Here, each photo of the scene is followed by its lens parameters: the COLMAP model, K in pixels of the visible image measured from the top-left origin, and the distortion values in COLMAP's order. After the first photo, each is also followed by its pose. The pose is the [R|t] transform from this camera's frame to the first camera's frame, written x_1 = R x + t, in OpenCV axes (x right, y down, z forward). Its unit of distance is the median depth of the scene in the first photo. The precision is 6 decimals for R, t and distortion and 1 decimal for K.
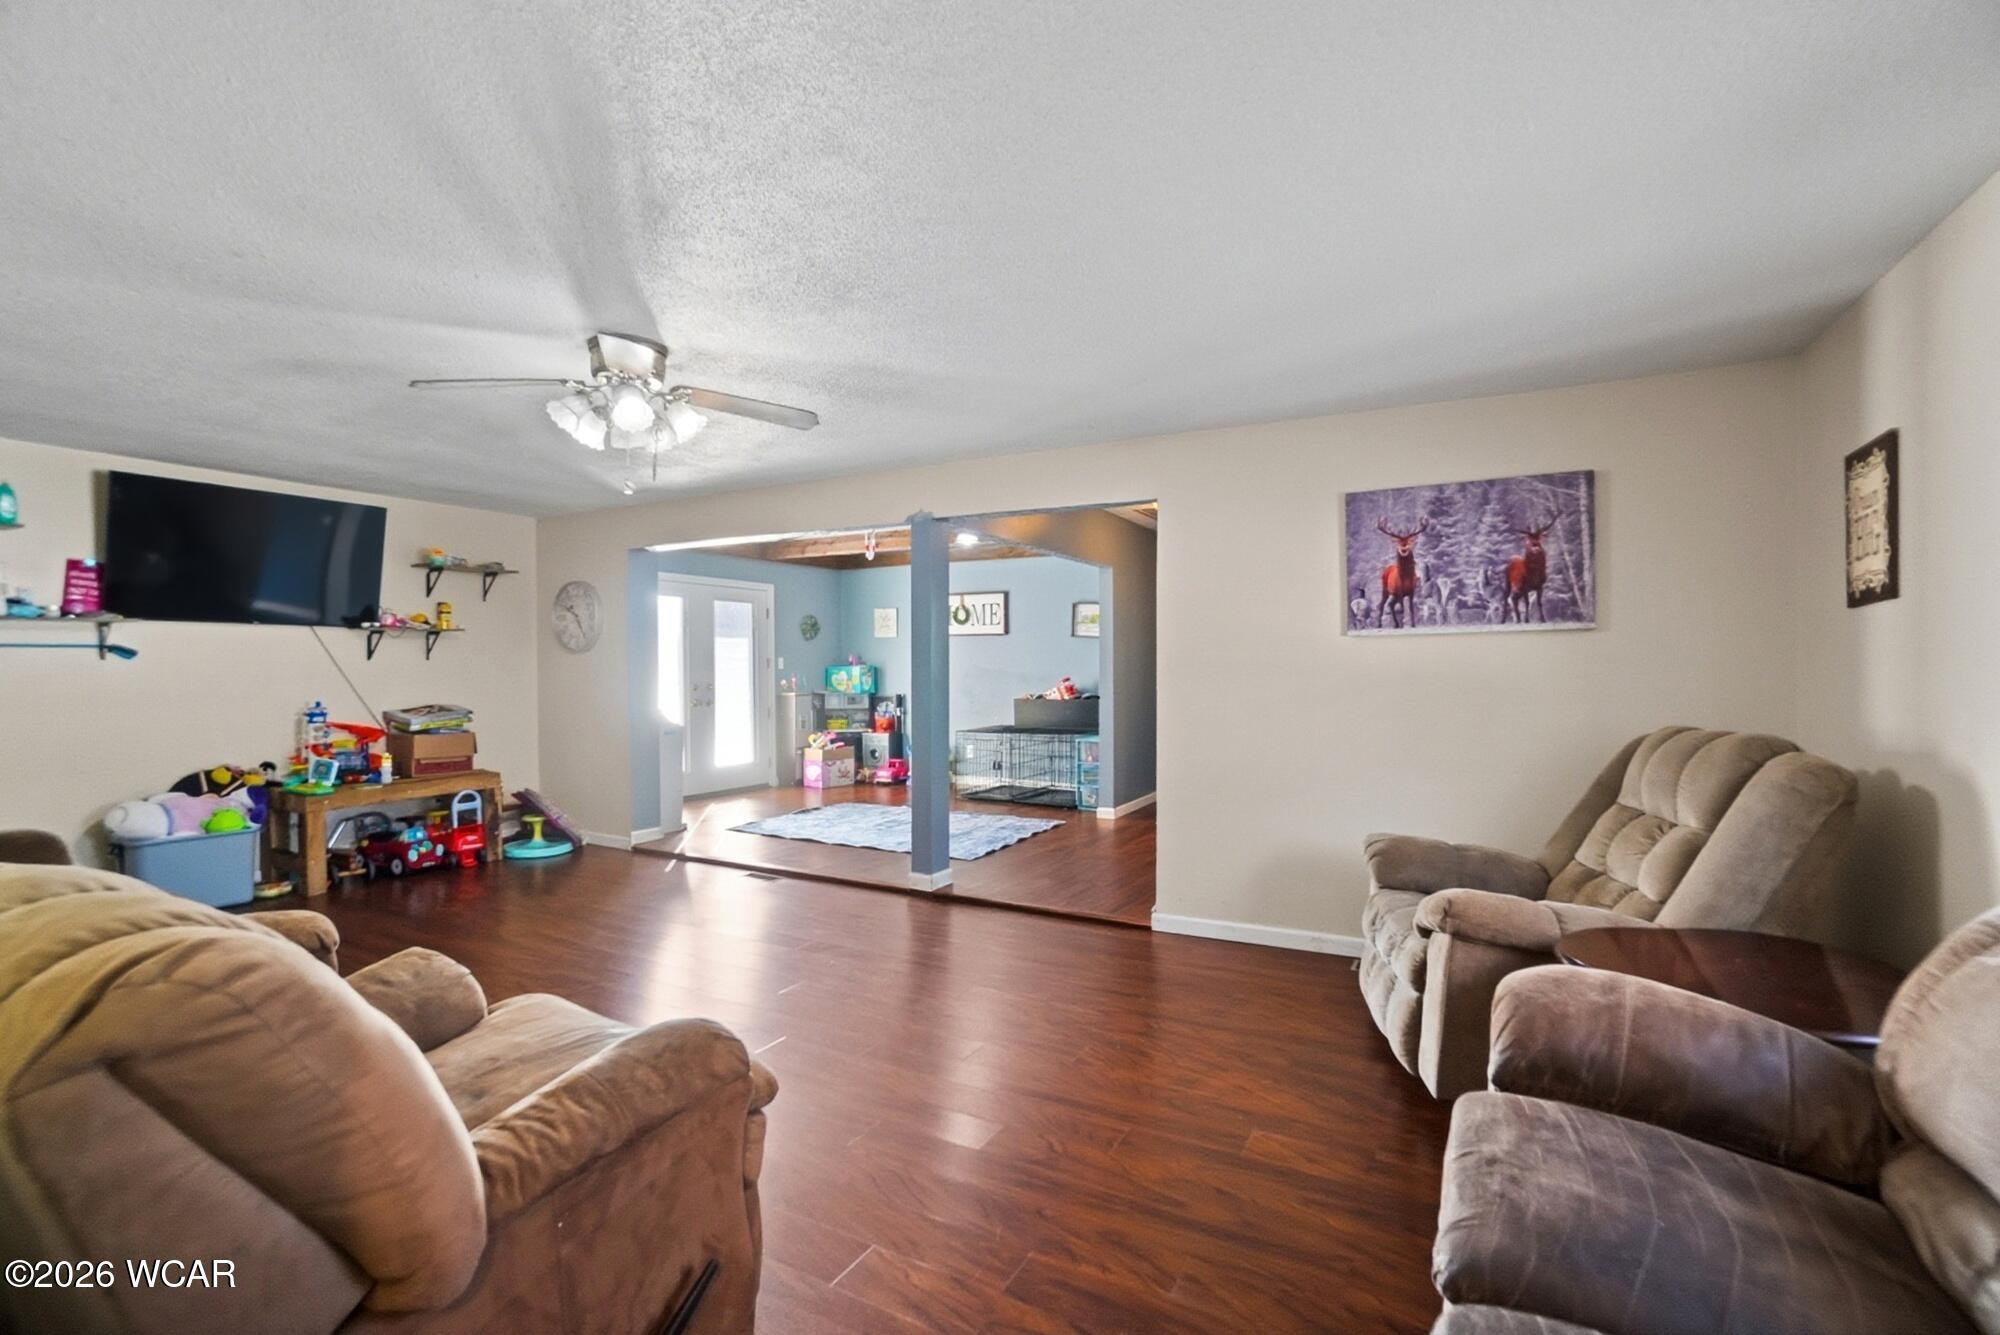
lens RADIAL K [[899.5, 0, 1000.0], [0, 899.5, 667.5], [0, 0, 1]] dist [-0.064546, 0.022259]
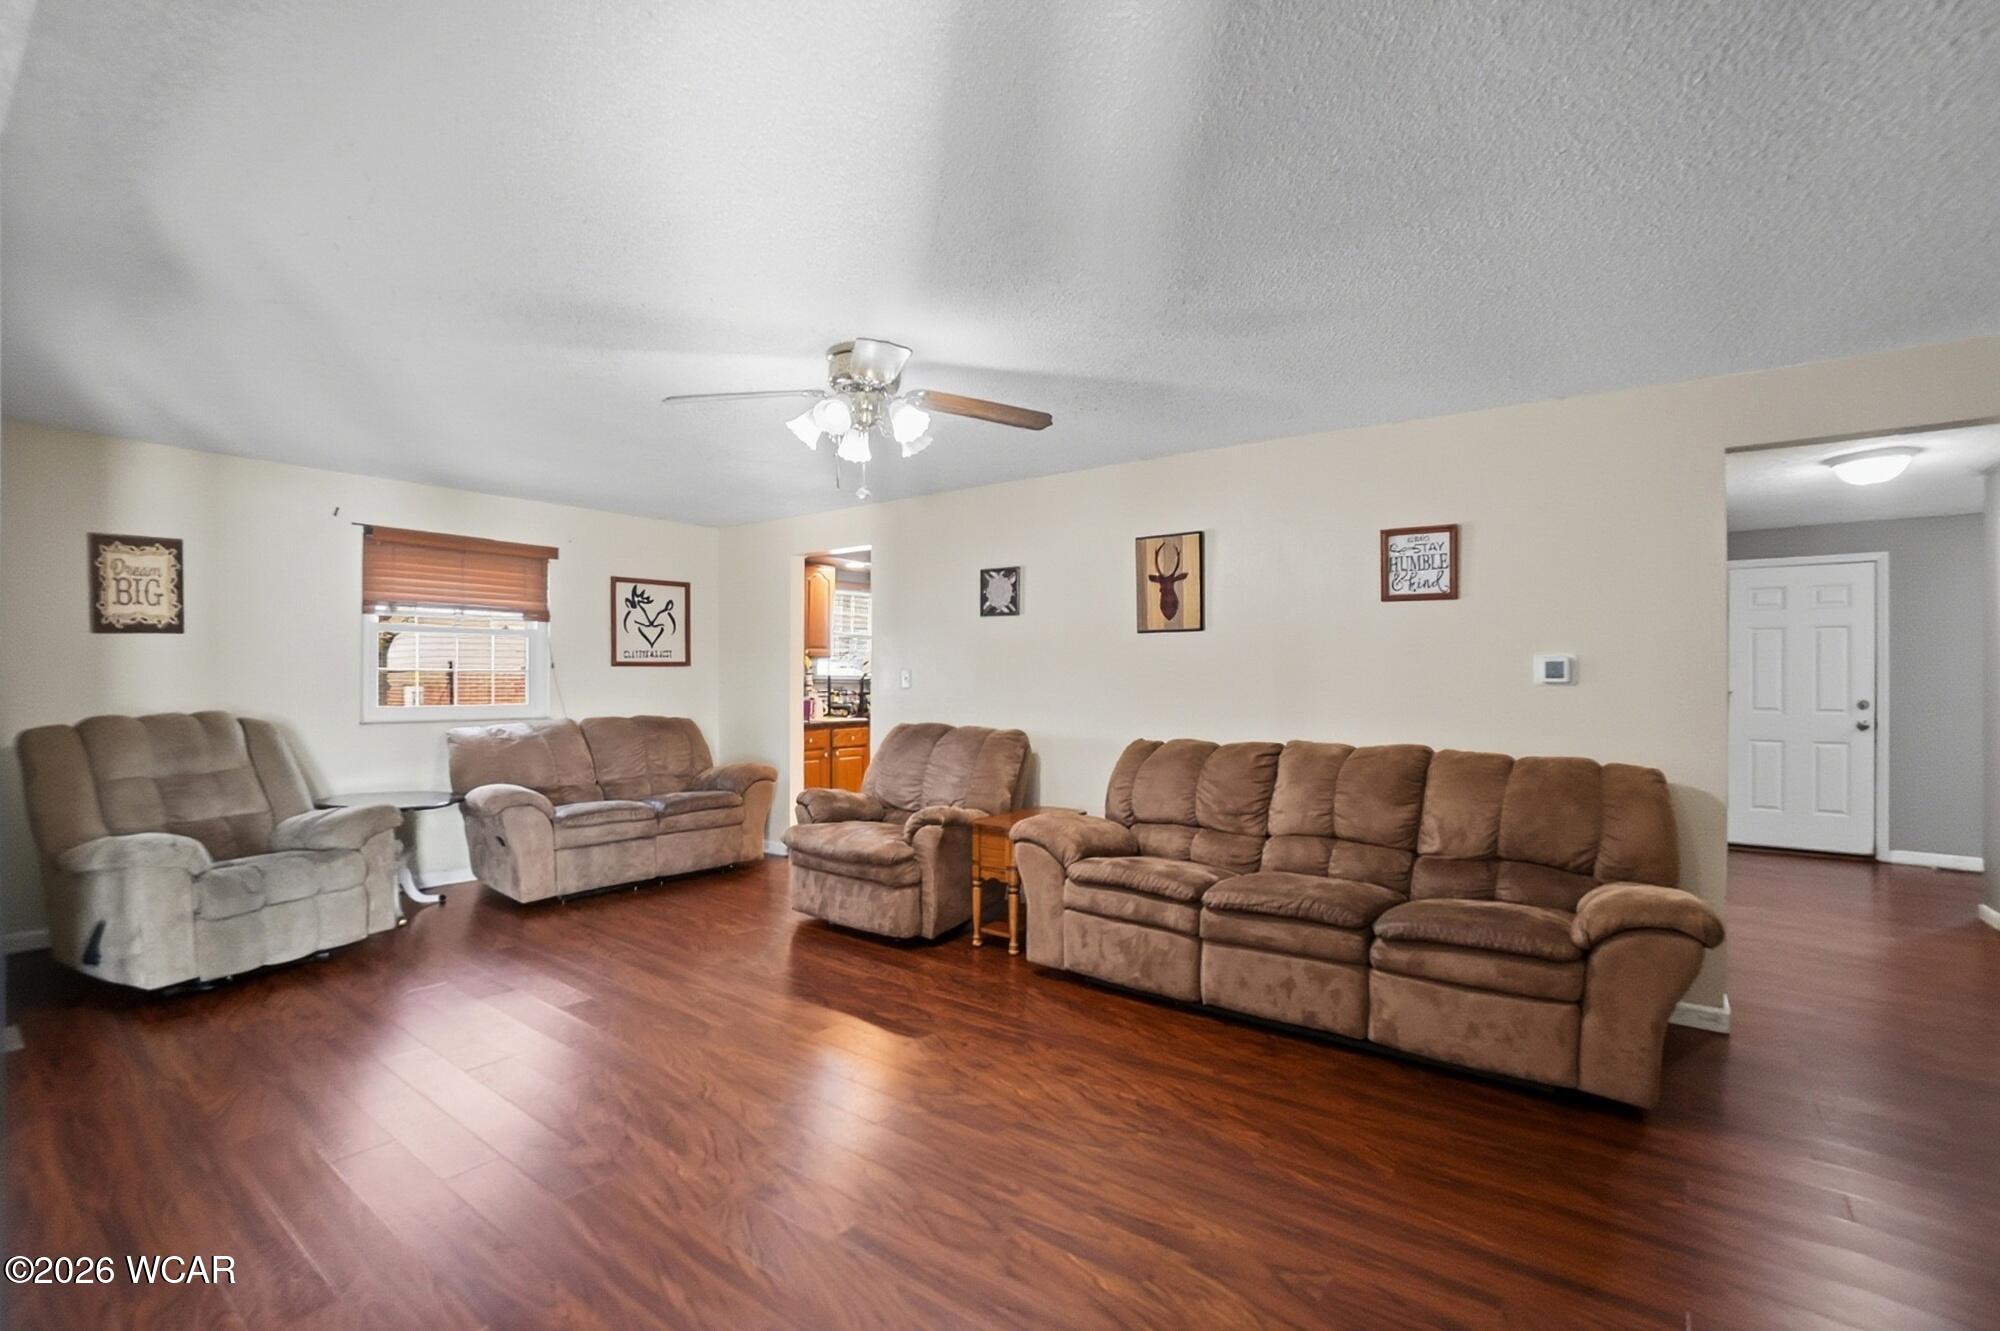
lens RADIAL K [[917.6, 0, 1000.0], [0, 917.6, 665.5], [0, 0, 1]] dist [-0.073248, 0.025591]
pose [[-0.990144, -0.003231, 0.140018, -0.238197], [-0.004680, 0.999939, -0.010024, -0.001034], [-0.139977, -0.010580, -0.990098, 0.668761]]
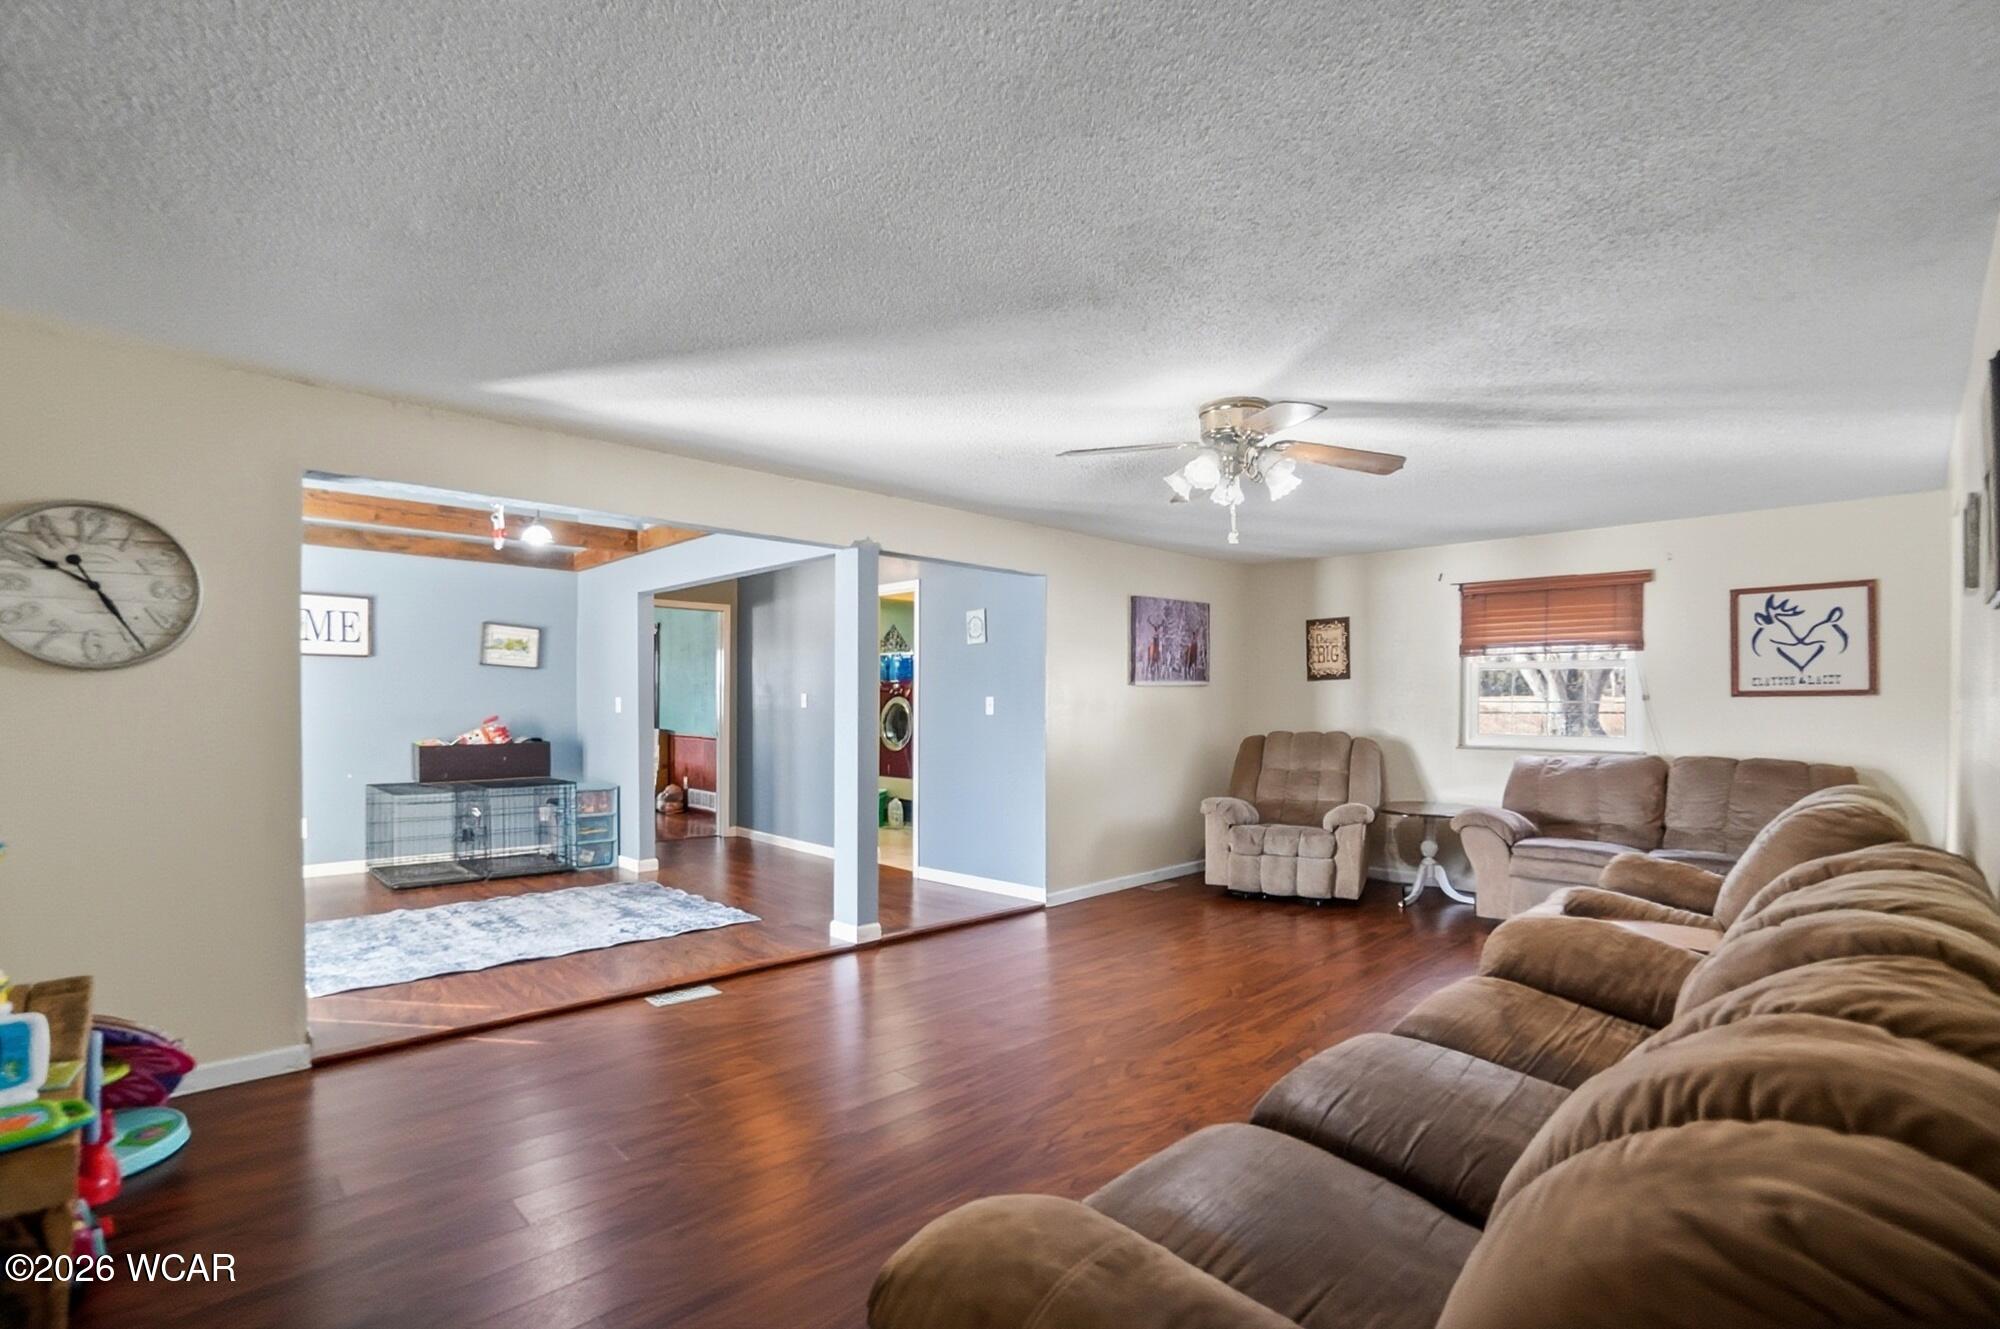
lens RADIAL K [[917.2, 0, 996.1], [0, 917.2, 715.3], [0, 0, 1]] dist [-0.045319, 0.000491]
pose [[0.292156, -0.010977, 0.956308, -0.523232], [-0.001905, 0.999925, 0.012060, -0.000079], [-0.956369, -0.005345, 0.292114, 0.316873]]
